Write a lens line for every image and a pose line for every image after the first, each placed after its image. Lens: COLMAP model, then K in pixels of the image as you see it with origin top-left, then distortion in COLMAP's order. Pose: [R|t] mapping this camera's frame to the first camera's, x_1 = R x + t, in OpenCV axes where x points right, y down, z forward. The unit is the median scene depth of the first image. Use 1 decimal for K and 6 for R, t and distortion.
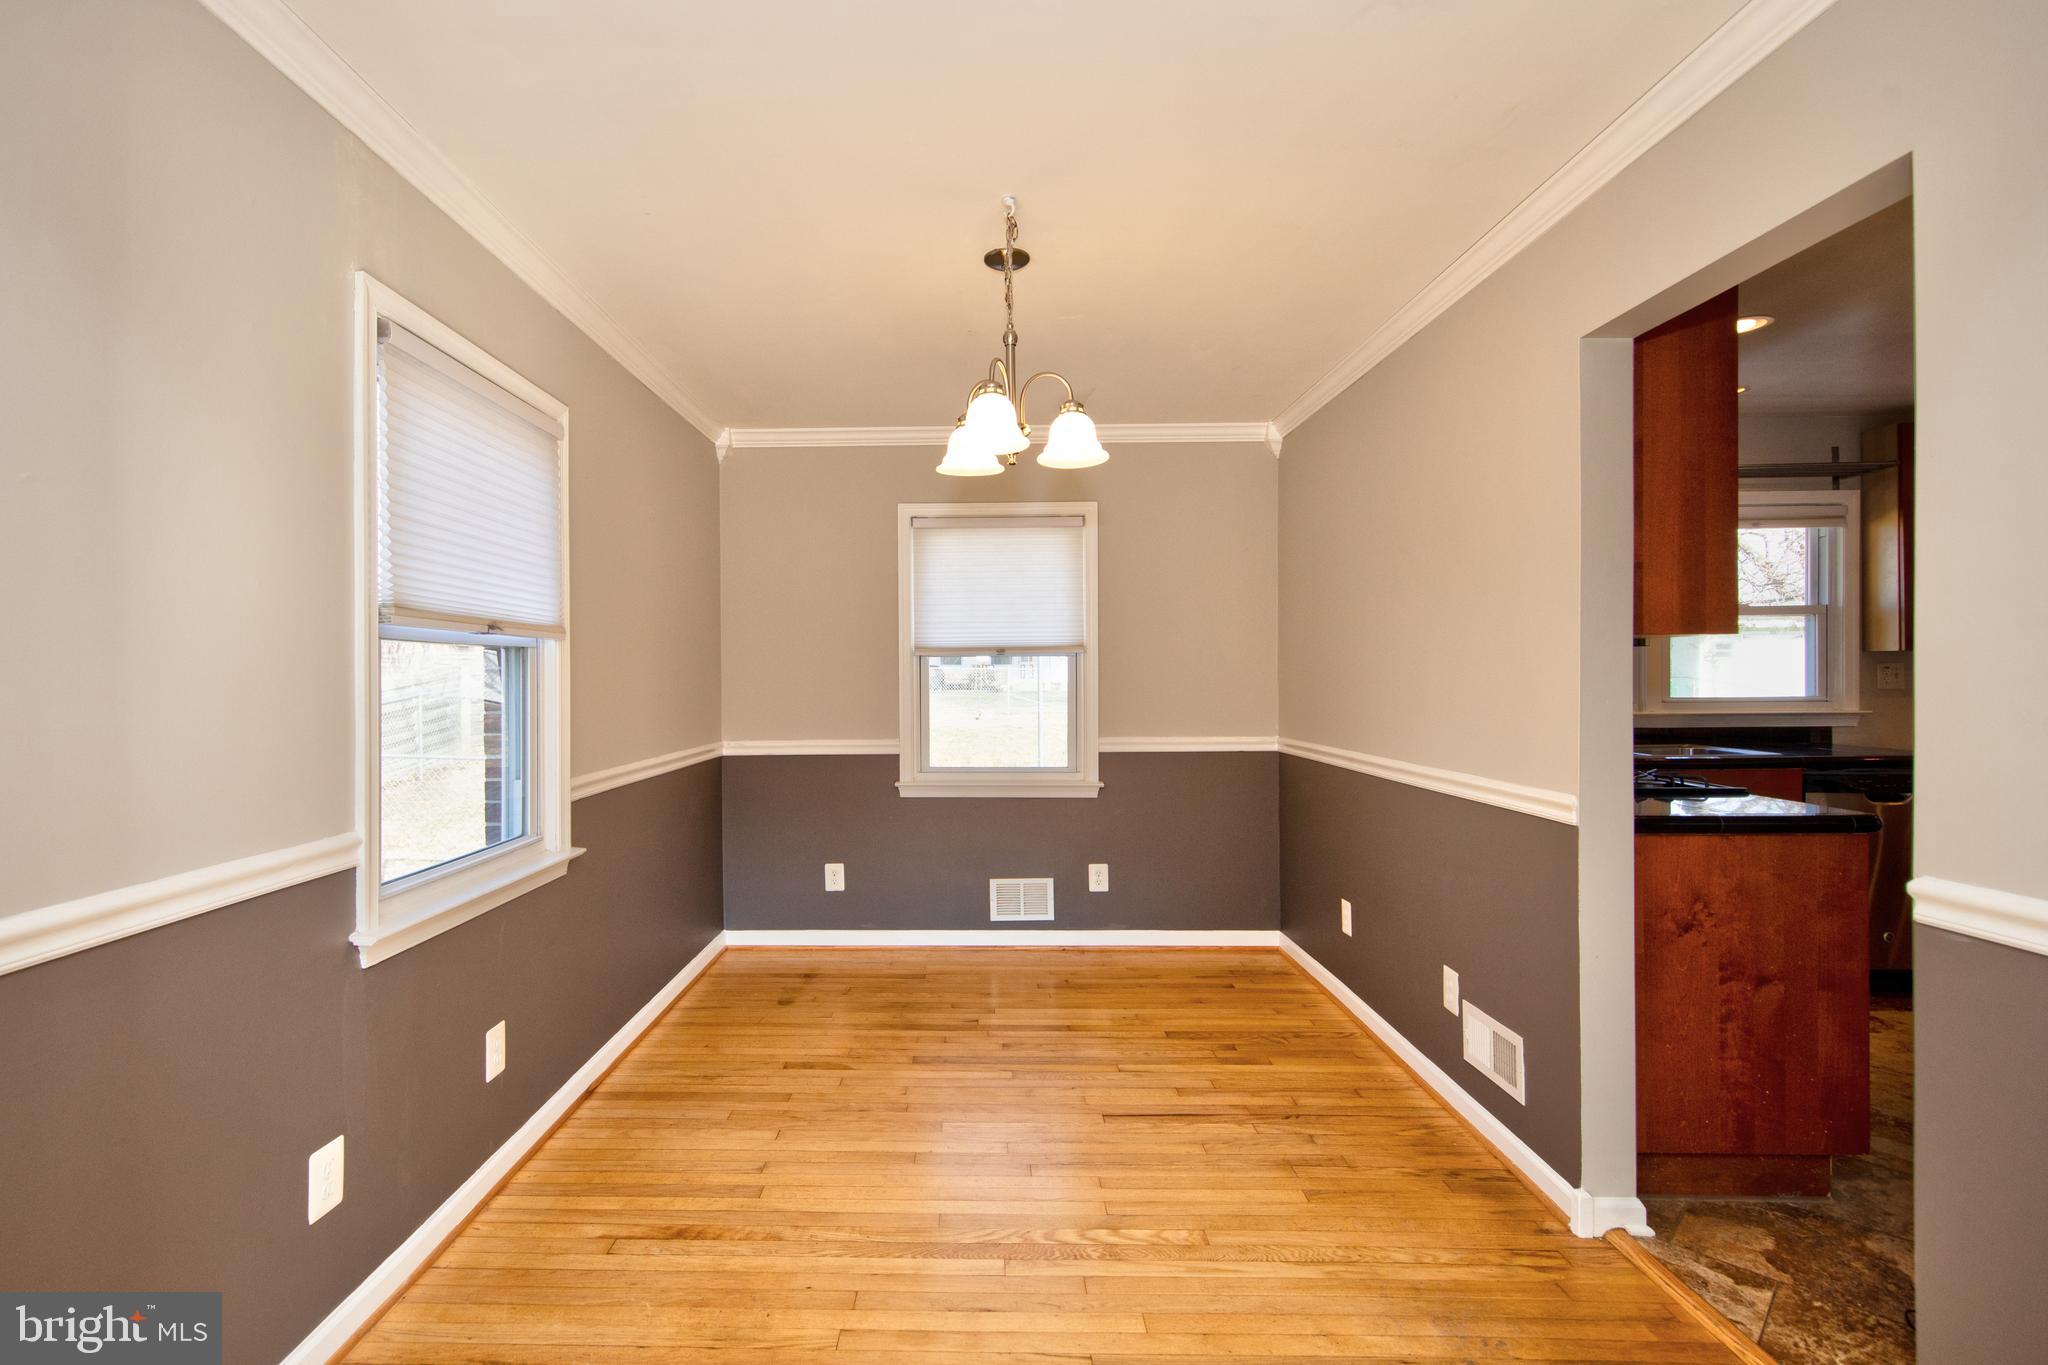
lens RADIAL K [[957.3, 0, 1024.0], [0, 957.3, 682.5], [0, 0, 1]] dist [0.000017, -0.000039]
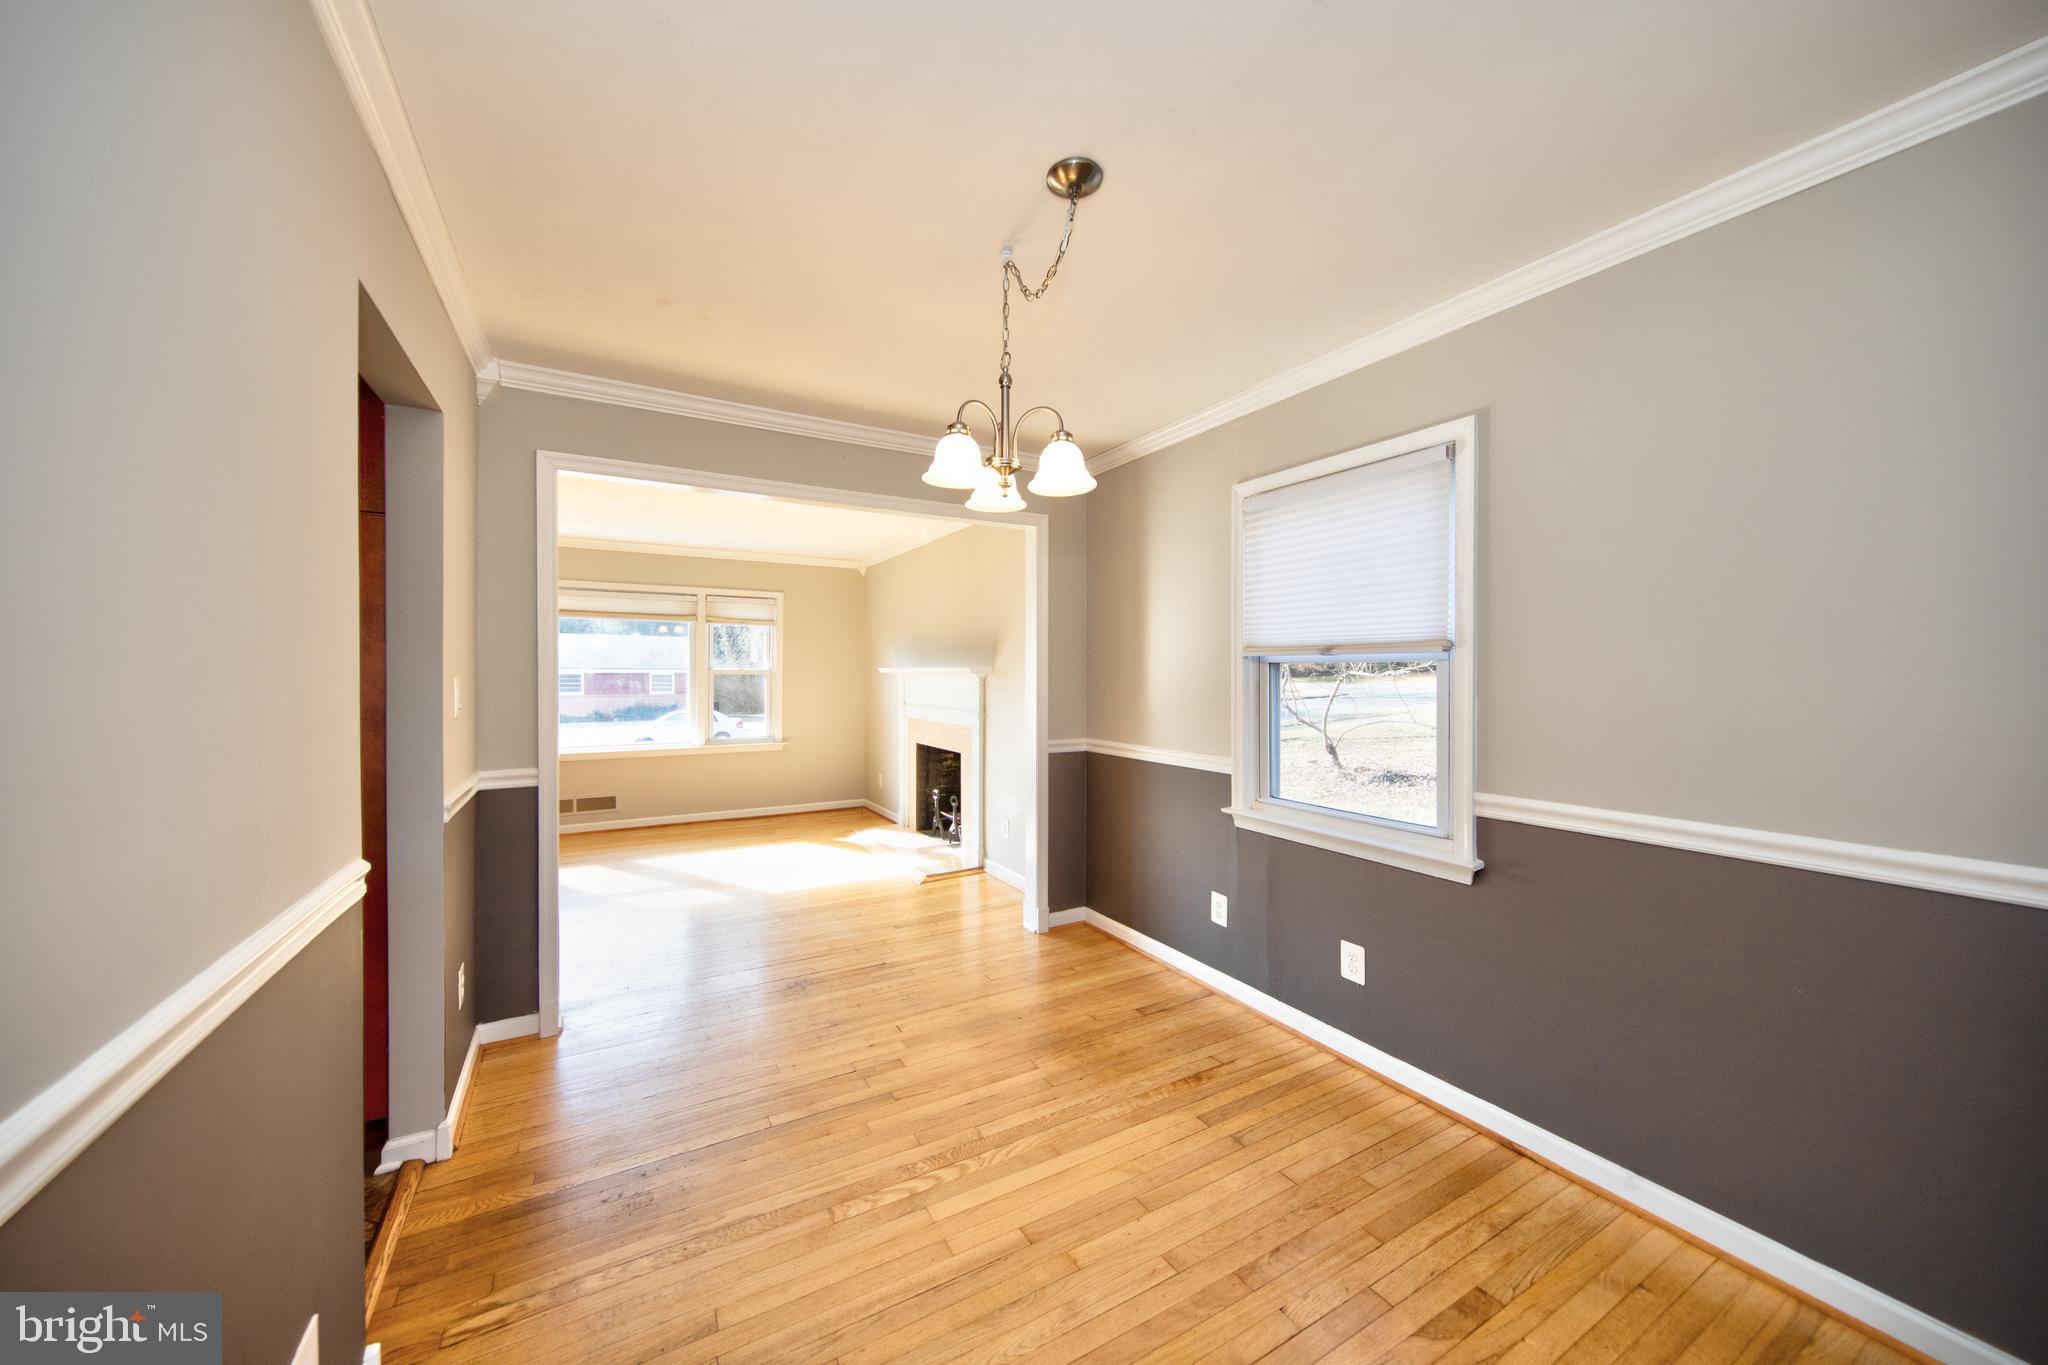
lens RADIAL K [[726.7, 0, 1011.5], [0, 726.7, 669.6], [0, 0, 1]] dist [0.000357, 0.000006]
pose [[-0.893883, 0.007560, -0.448236, 0.373928], [0.005217, 0.999966, 0.006463, -0.048543], [0.448269, 0.003439, -0.893892, 1.834224]]
